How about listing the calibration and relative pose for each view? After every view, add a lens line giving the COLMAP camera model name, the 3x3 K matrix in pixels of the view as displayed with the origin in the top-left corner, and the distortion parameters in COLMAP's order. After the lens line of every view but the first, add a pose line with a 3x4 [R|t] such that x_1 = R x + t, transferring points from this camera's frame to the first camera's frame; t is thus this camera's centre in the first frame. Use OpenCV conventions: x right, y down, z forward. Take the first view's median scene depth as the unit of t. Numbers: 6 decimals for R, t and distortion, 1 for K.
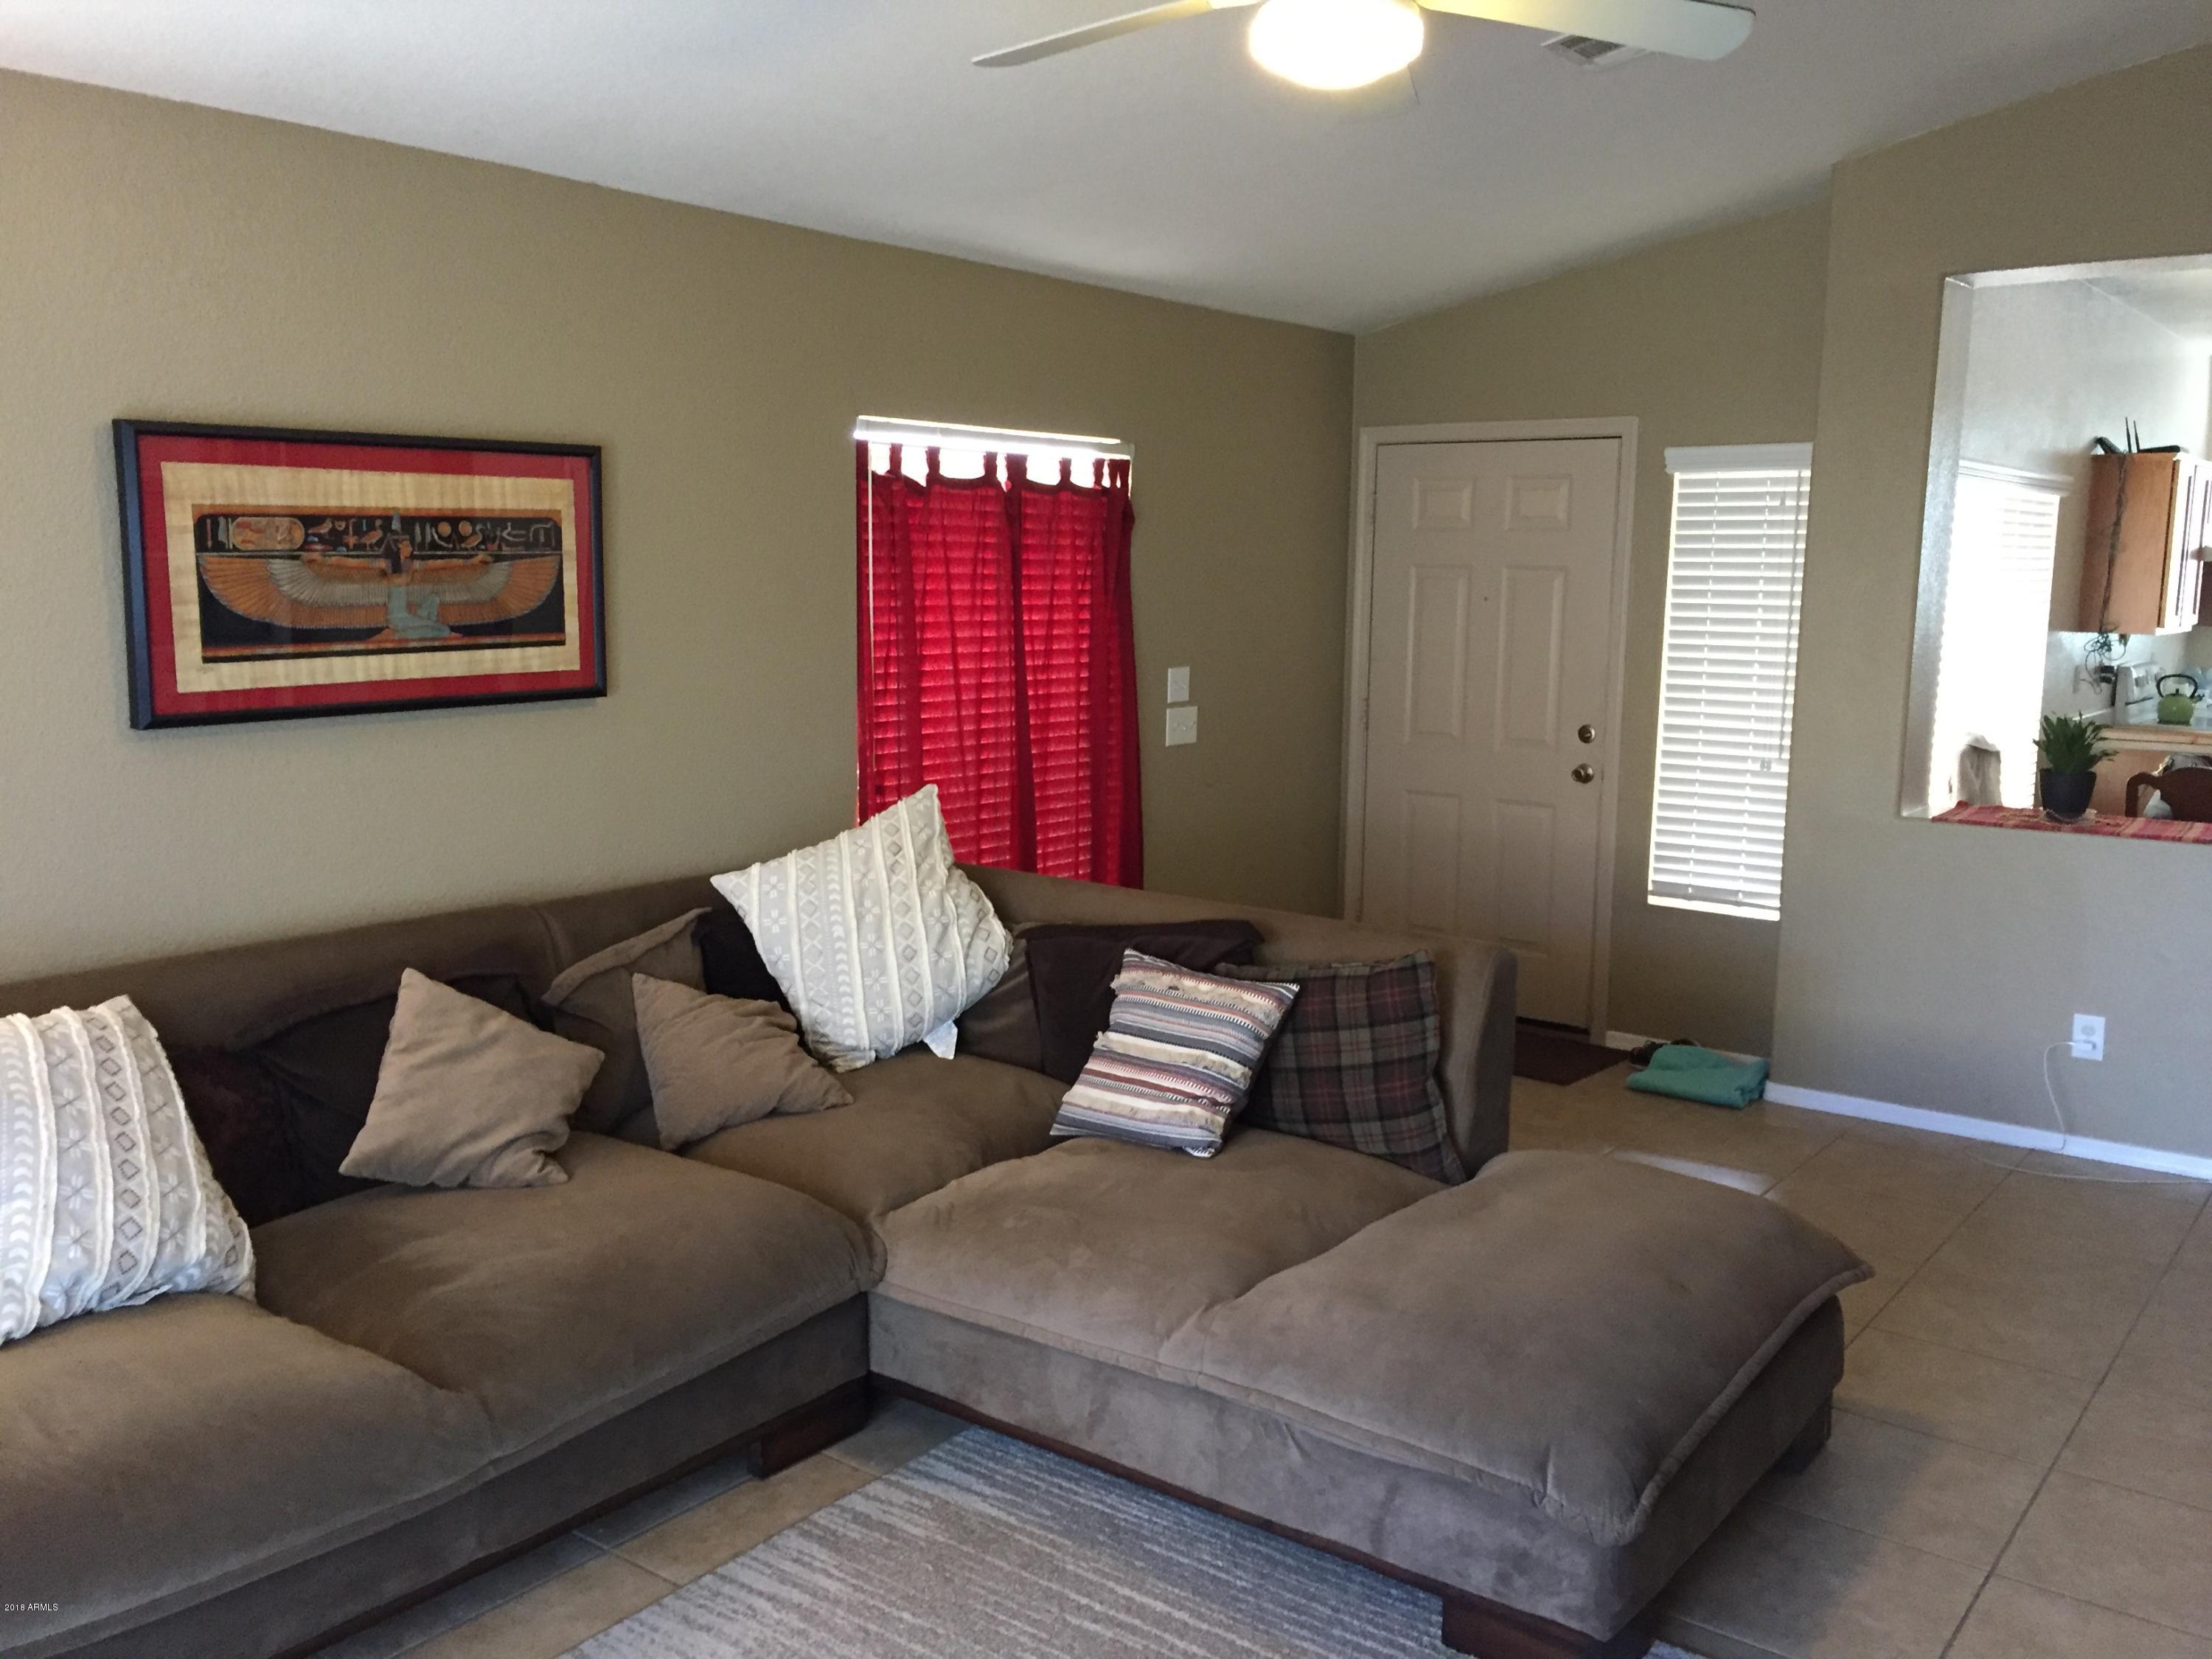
lens RADIAL K [[1892.3, 0, 1109.6], [0, 1892.3, 824.1], [0, 0, 1]] dist [0.058480, -0.020152]
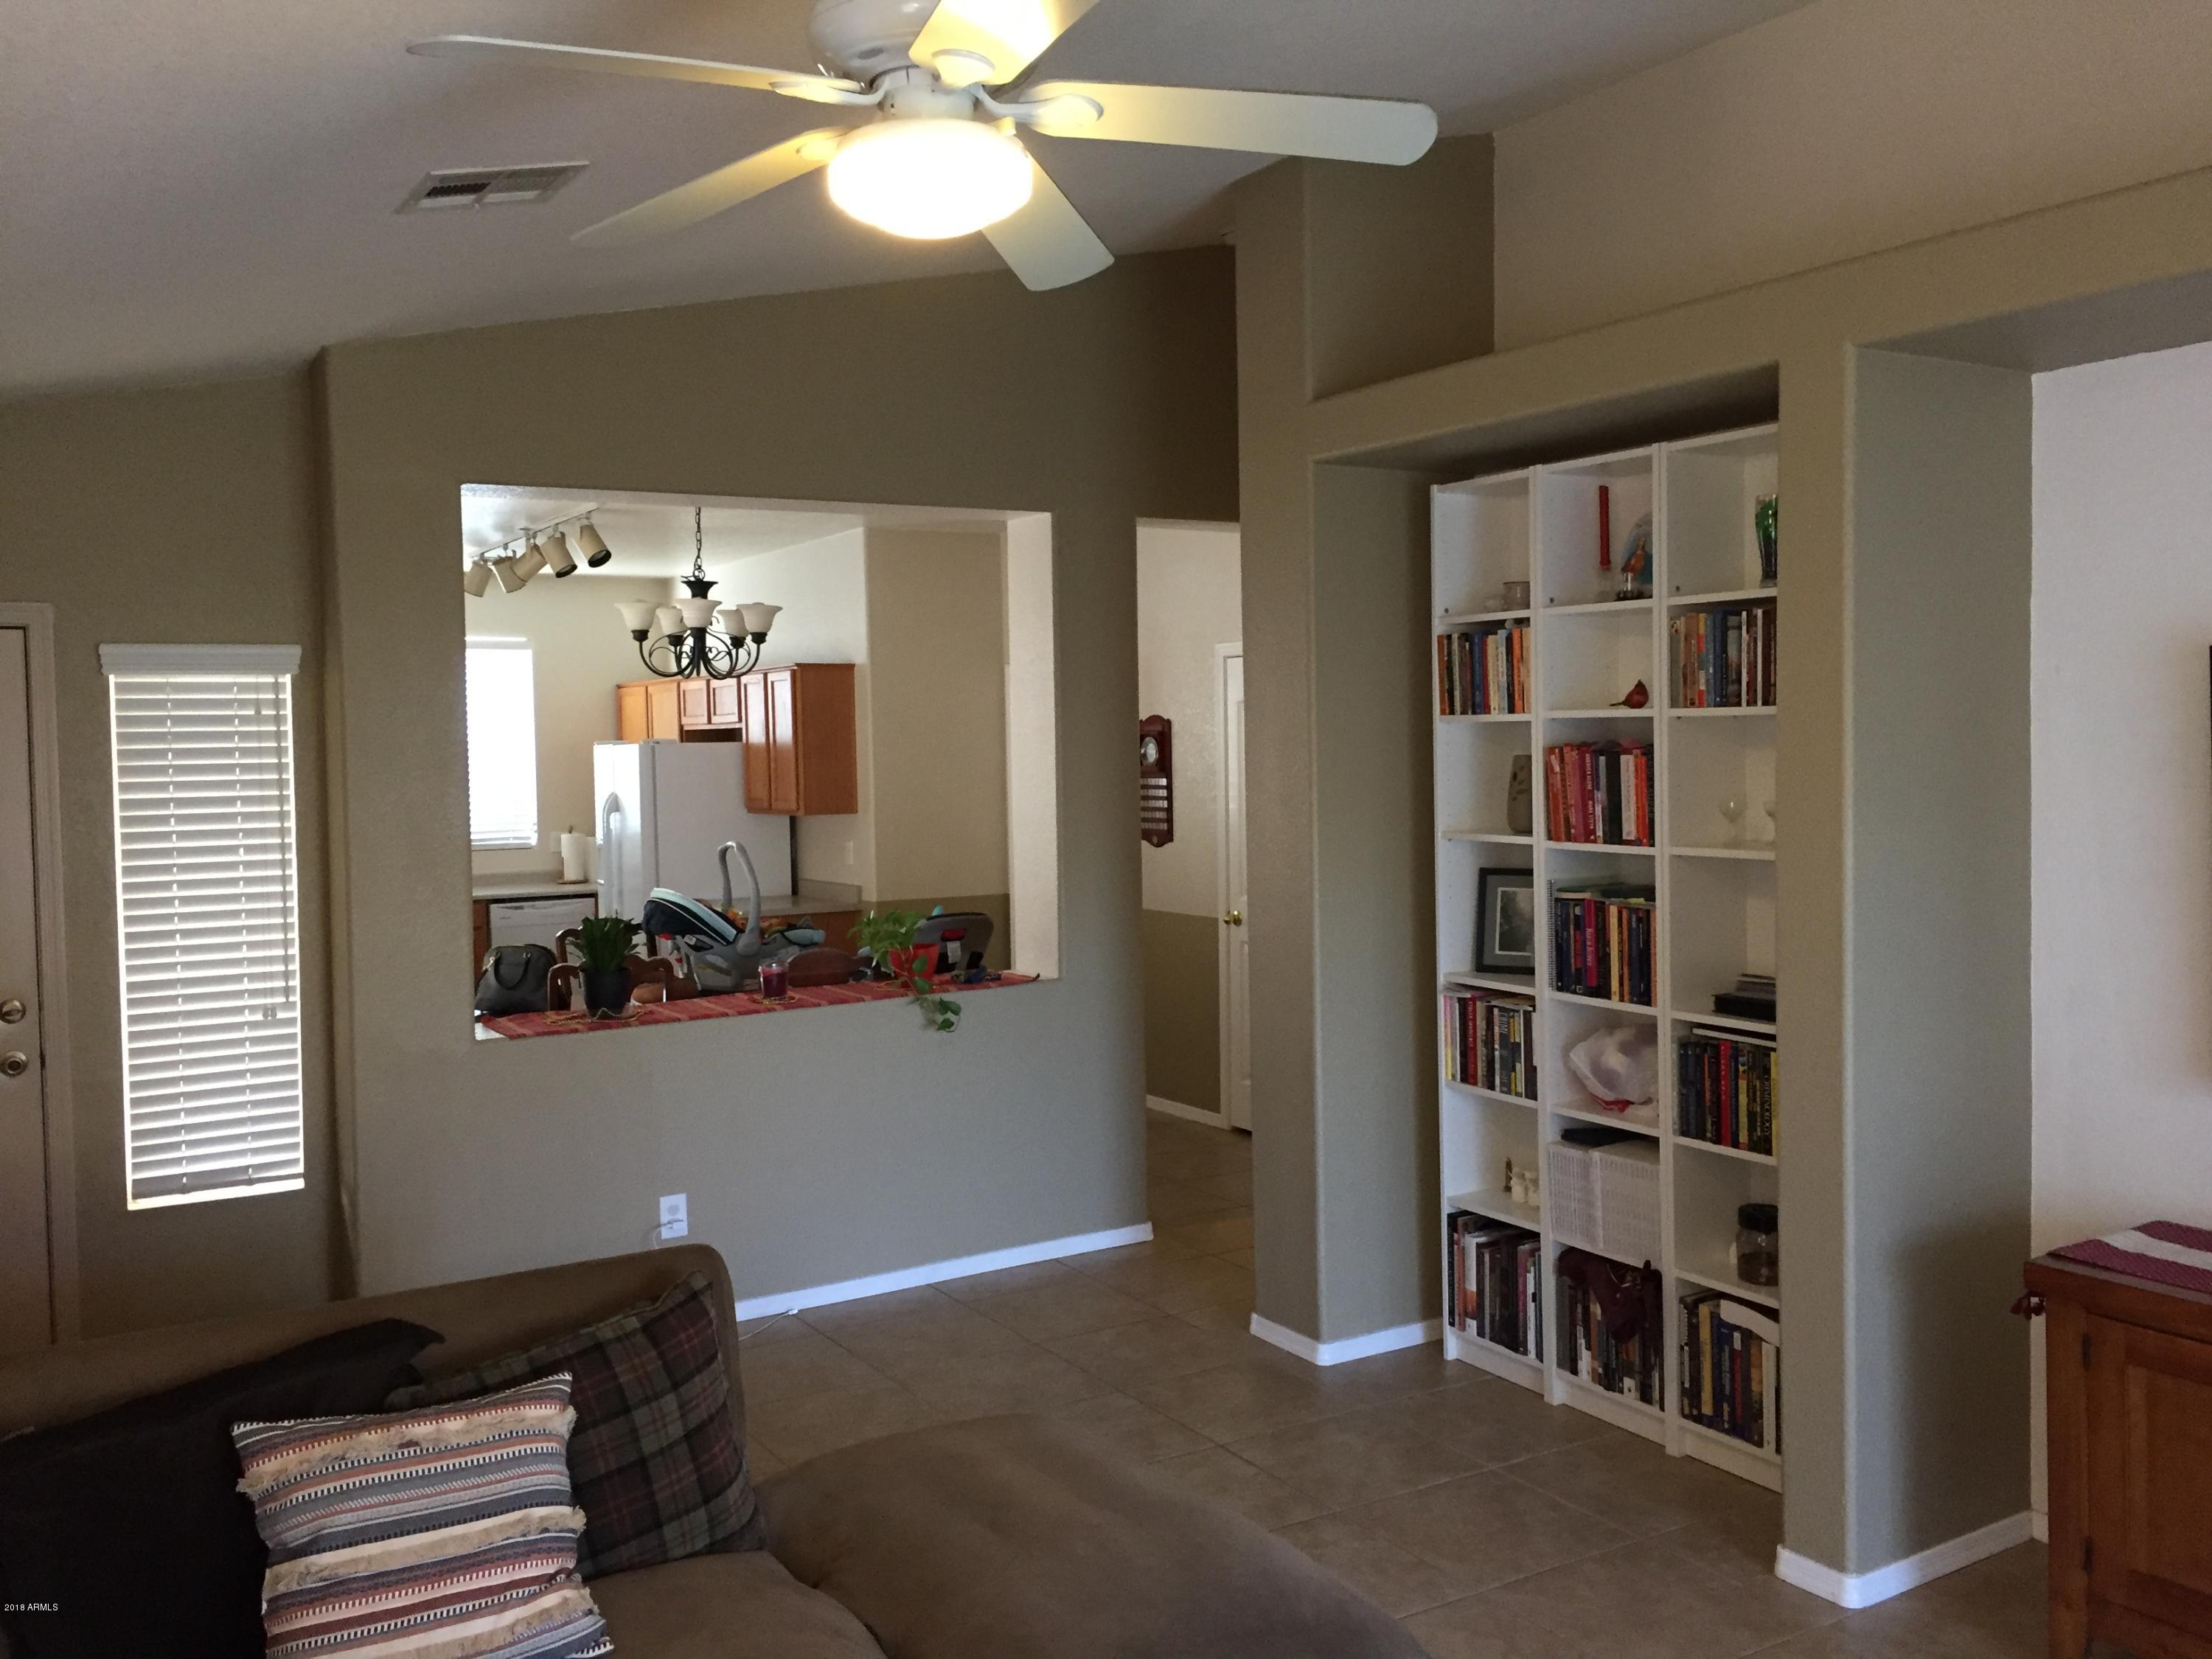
lens RADIAL K [[1892.3, 0, 1118.7], [0, 1892.3, 829.2], [0, 0, 1]] dist [0.058480, -0.020152]
pose [[0.368613, -0.063690, 0.927398, -0.314780], [0.154401, 0.987987, 0.006481, -0.060203], [-0.916670, 0.140803, 0.374019, 0.318921]]
